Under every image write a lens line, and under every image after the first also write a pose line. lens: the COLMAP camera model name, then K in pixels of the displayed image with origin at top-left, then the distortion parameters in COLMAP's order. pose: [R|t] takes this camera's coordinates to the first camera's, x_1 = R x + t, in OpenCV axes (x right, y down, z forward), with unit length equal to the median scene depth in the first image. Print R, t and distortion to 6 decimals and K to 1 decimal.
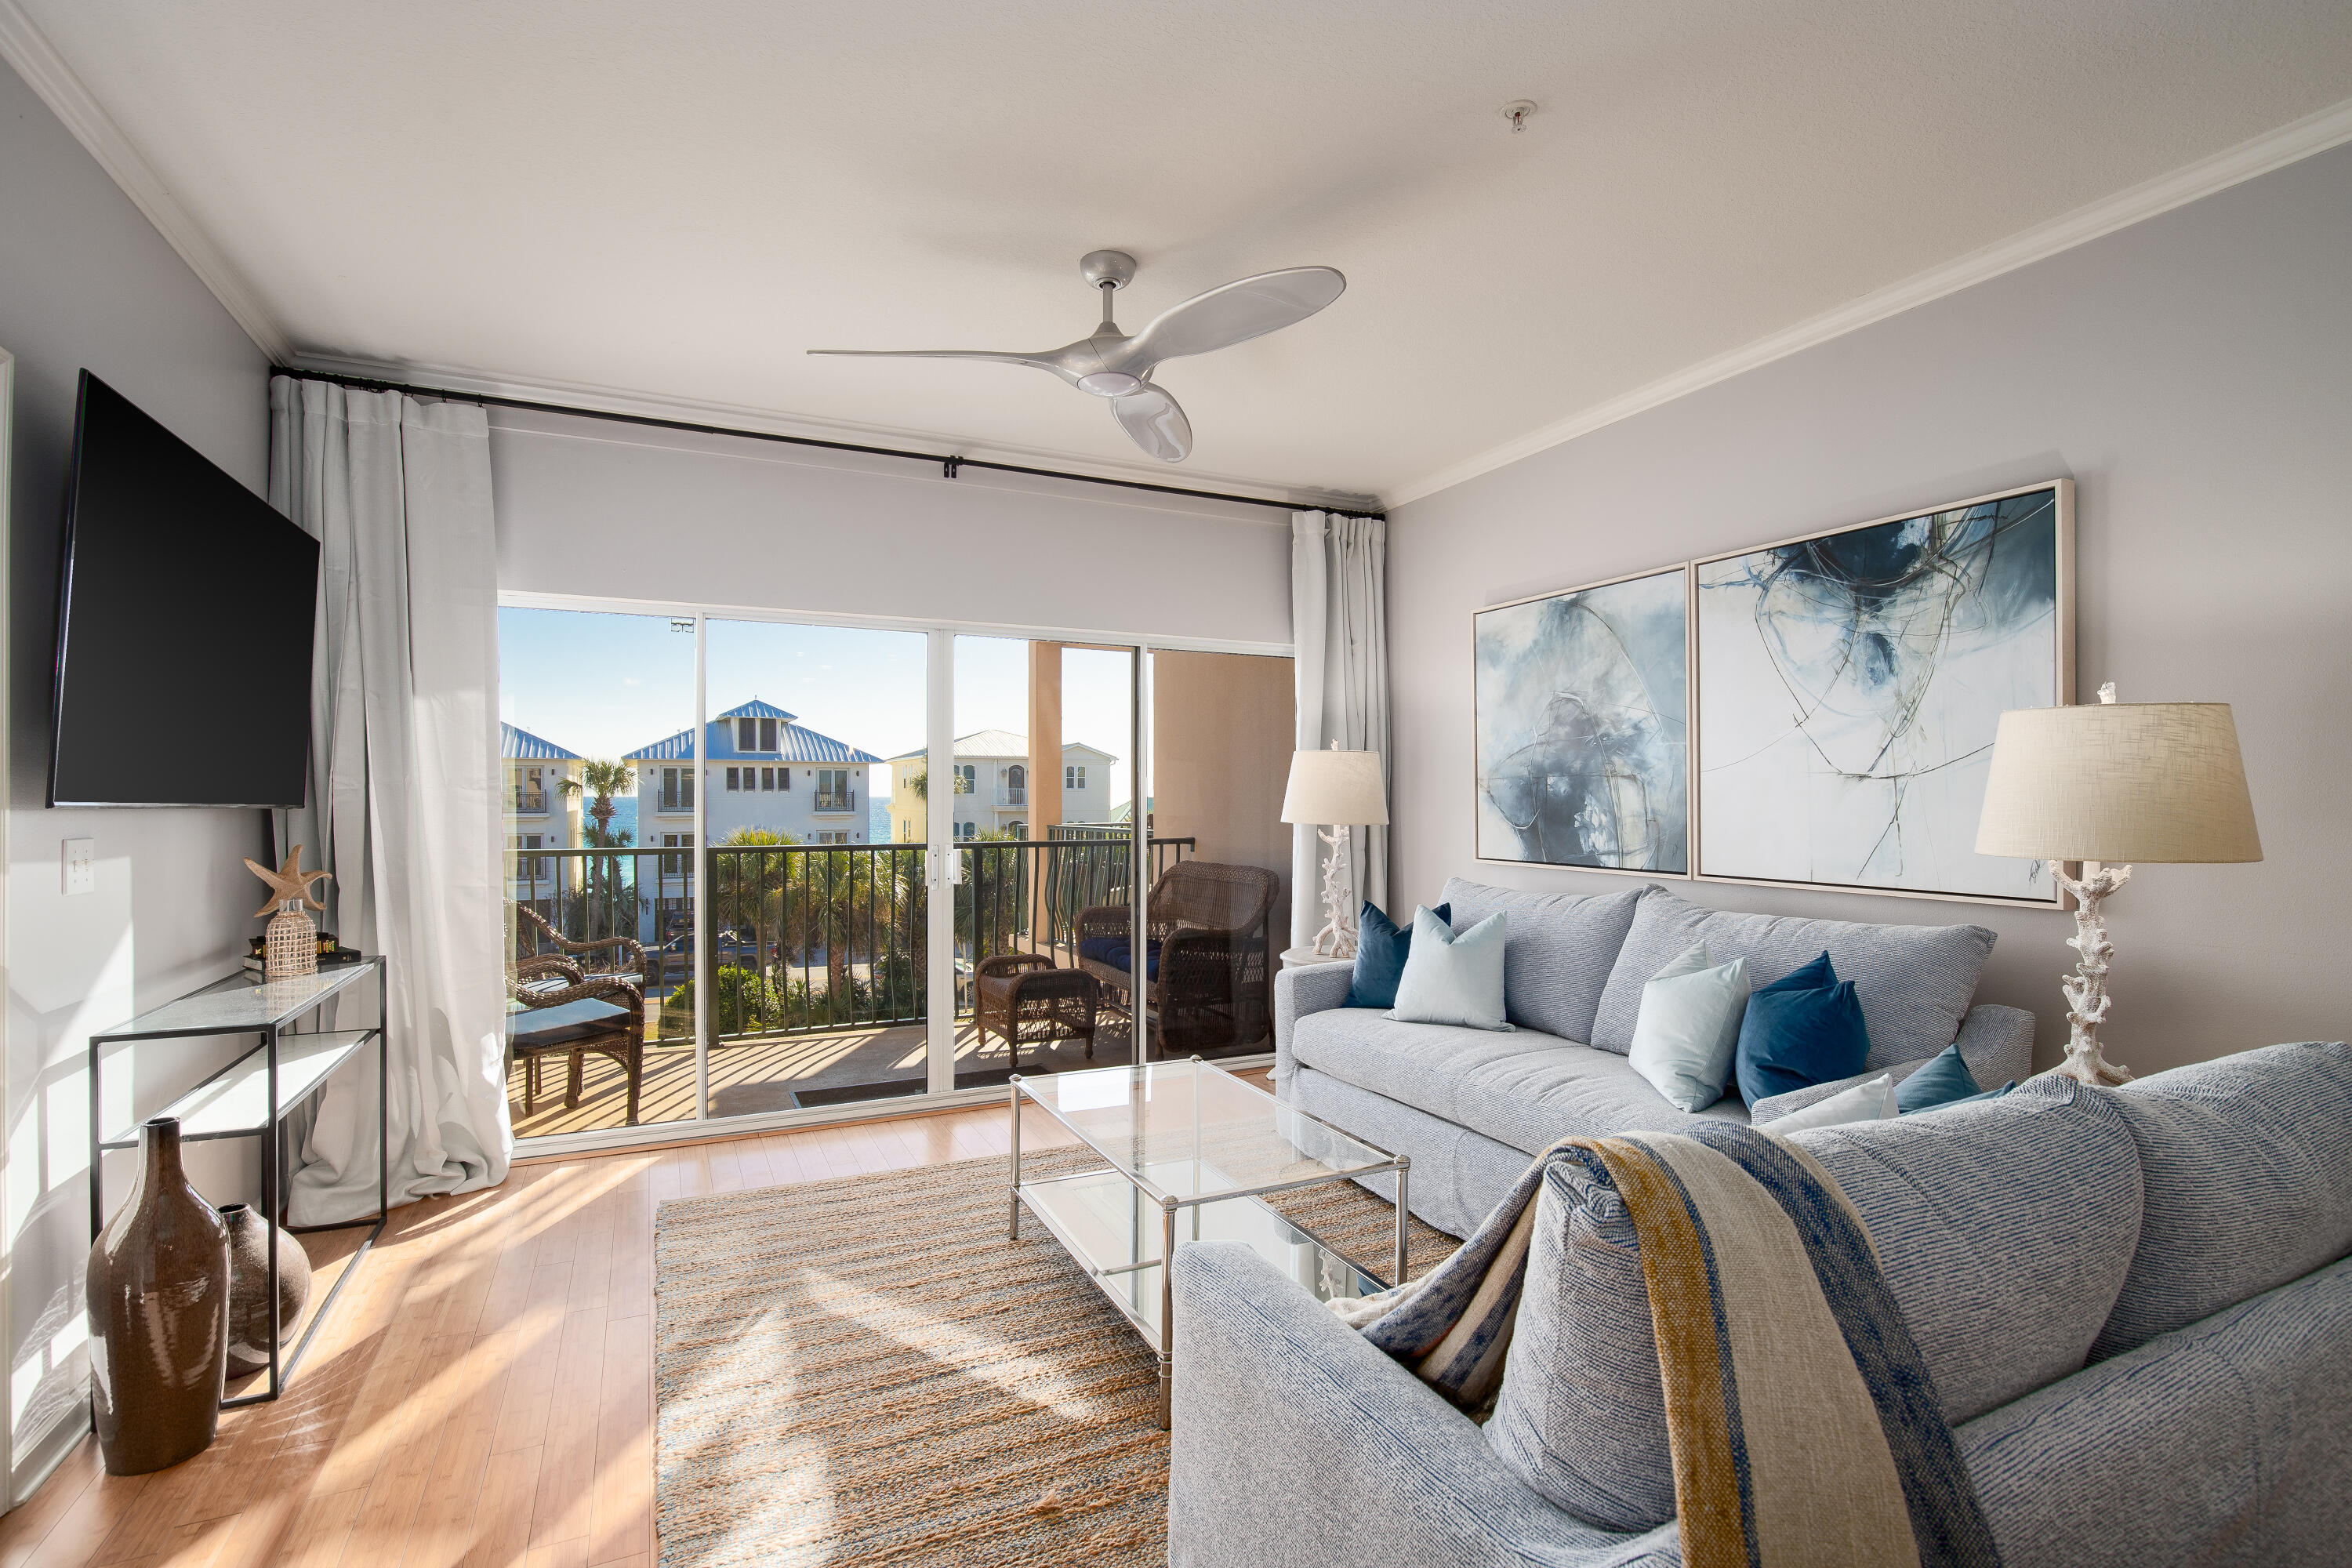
lens RADIAL K [[1095.8, 0, 1181.9], [0, 1095.8, 791.5], [0, 0, 1]] dist [0.003303, 0.000024]
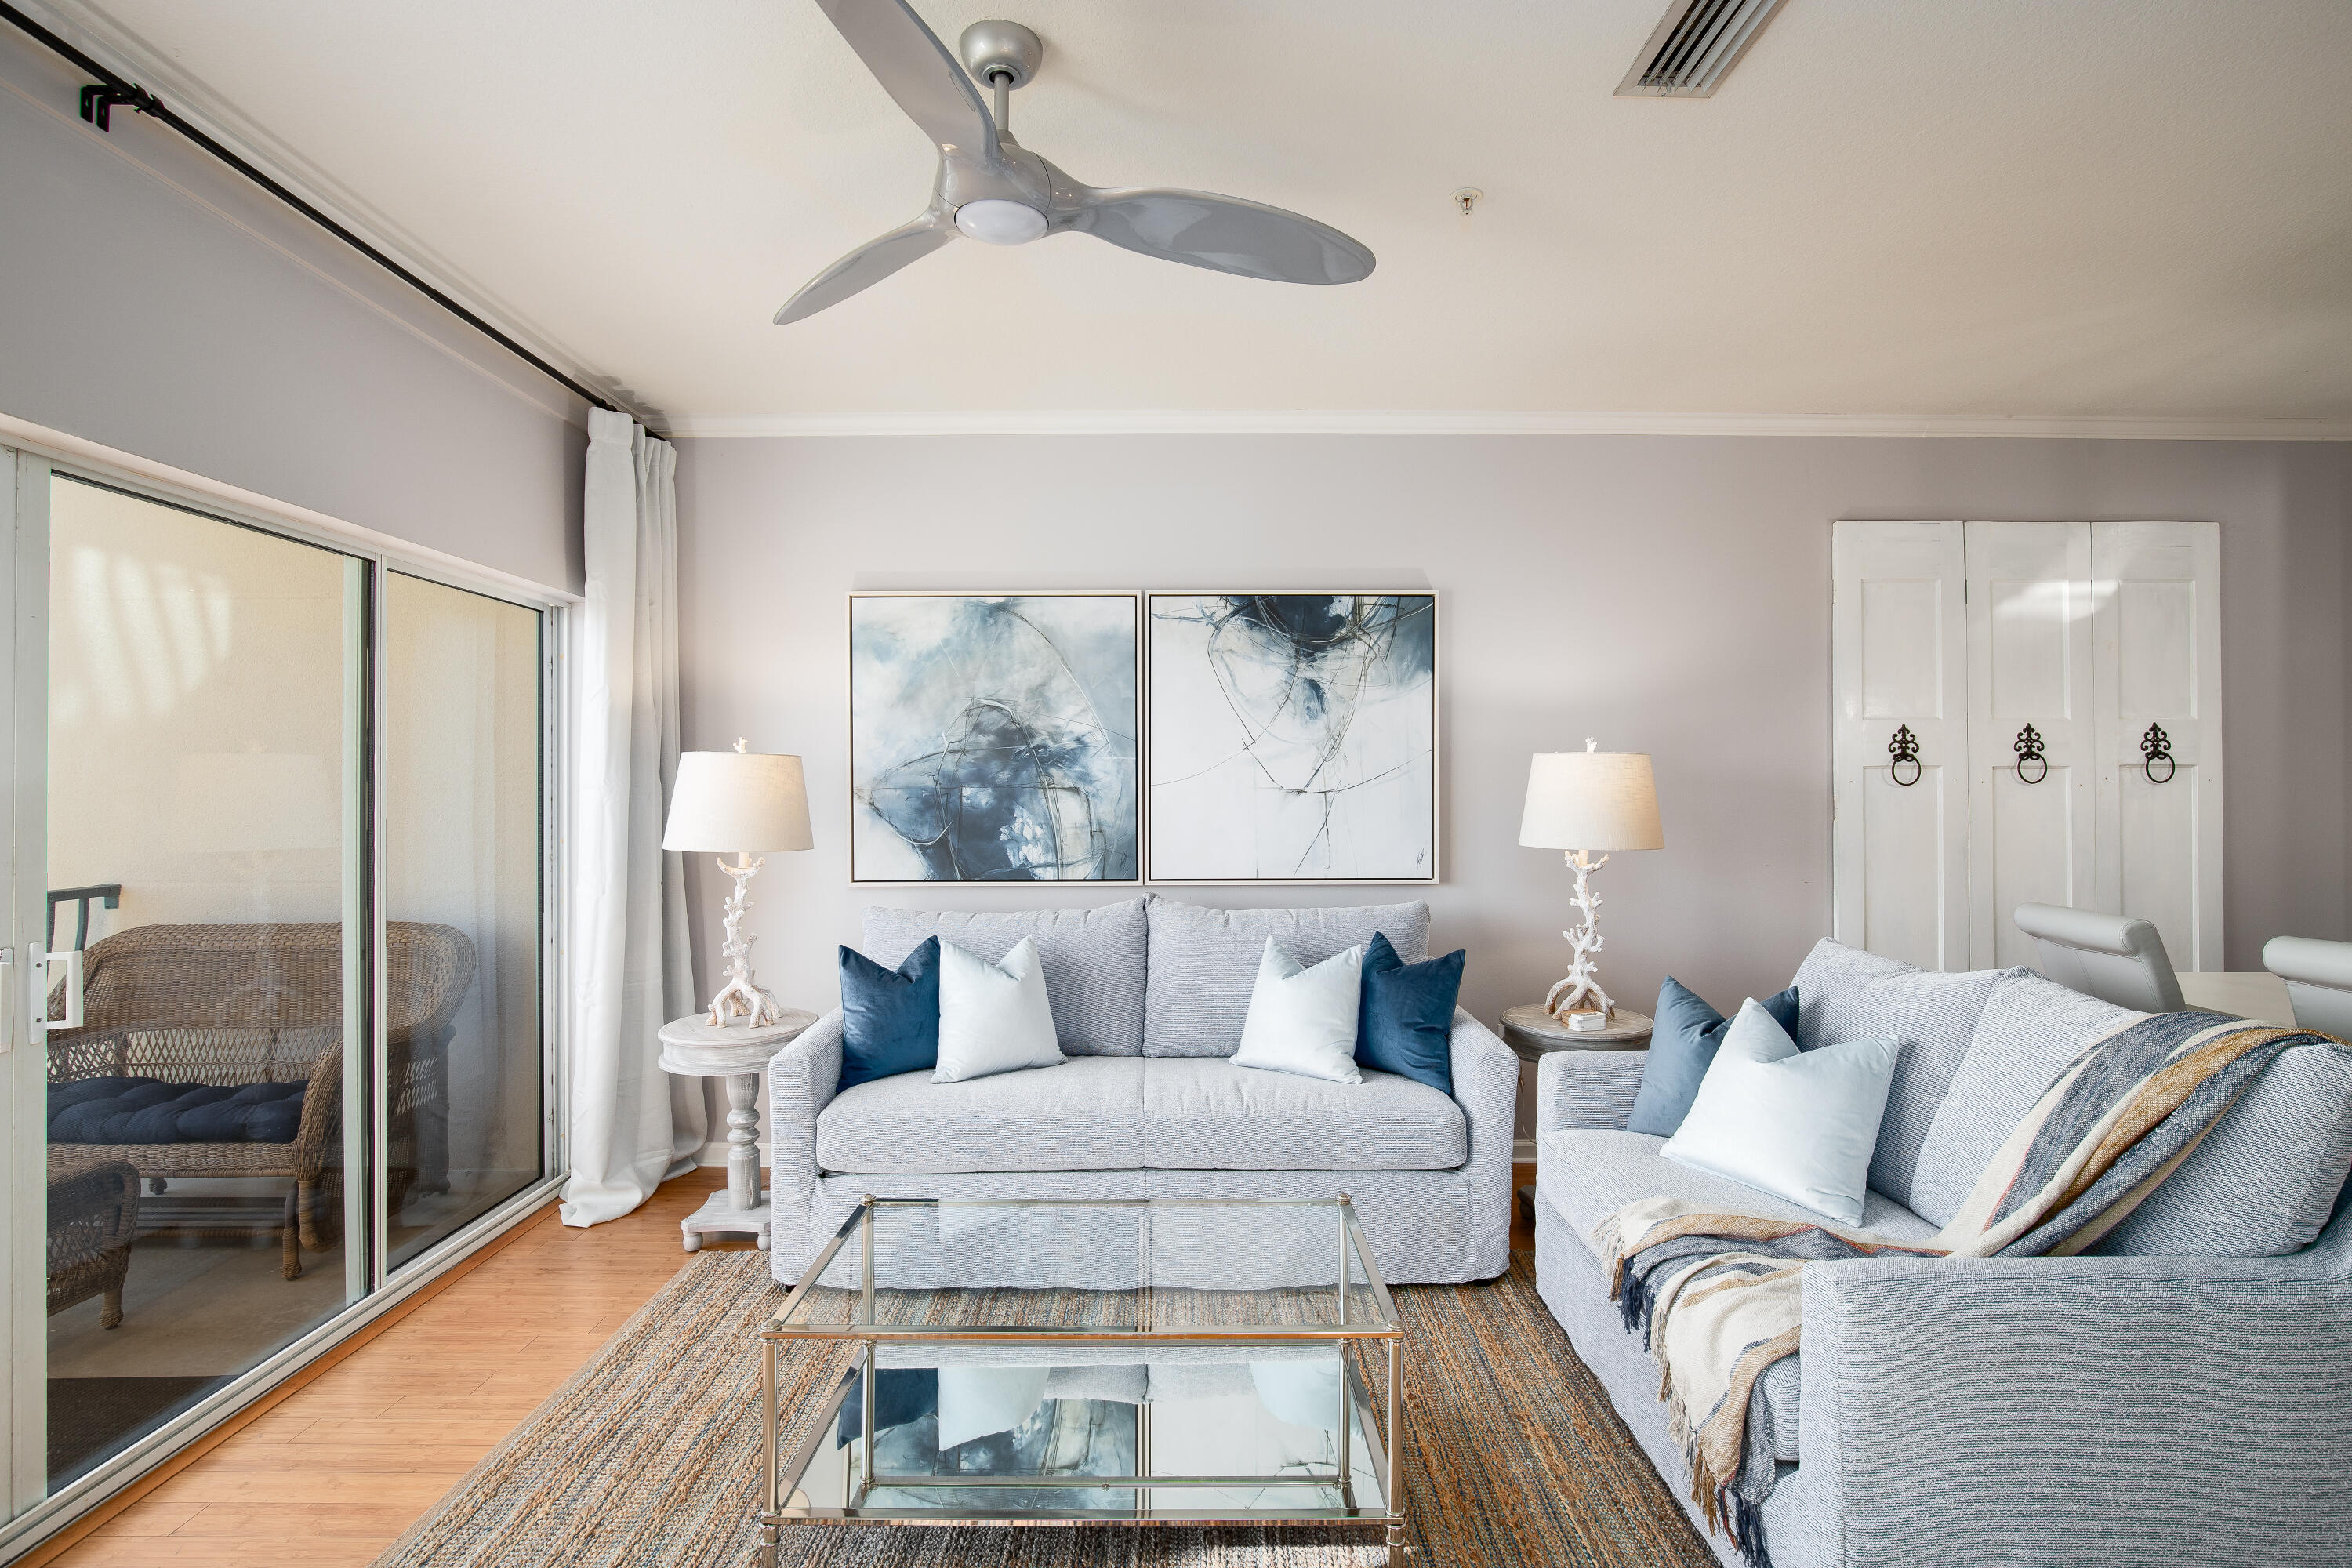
lens RADIAL K [[1129.1, 0, 1173.7], [0, 1129.1, 782.2], [0, 0, 1]] dist [-0.000025, -0.000521]
pose [[0.441167, 0.002938, 0.897420, -0.500885], [0.000055, 0.999995, -0.003301, -0.016727], [-0.897425, 0.001505, 0.441164, 0.463234]]
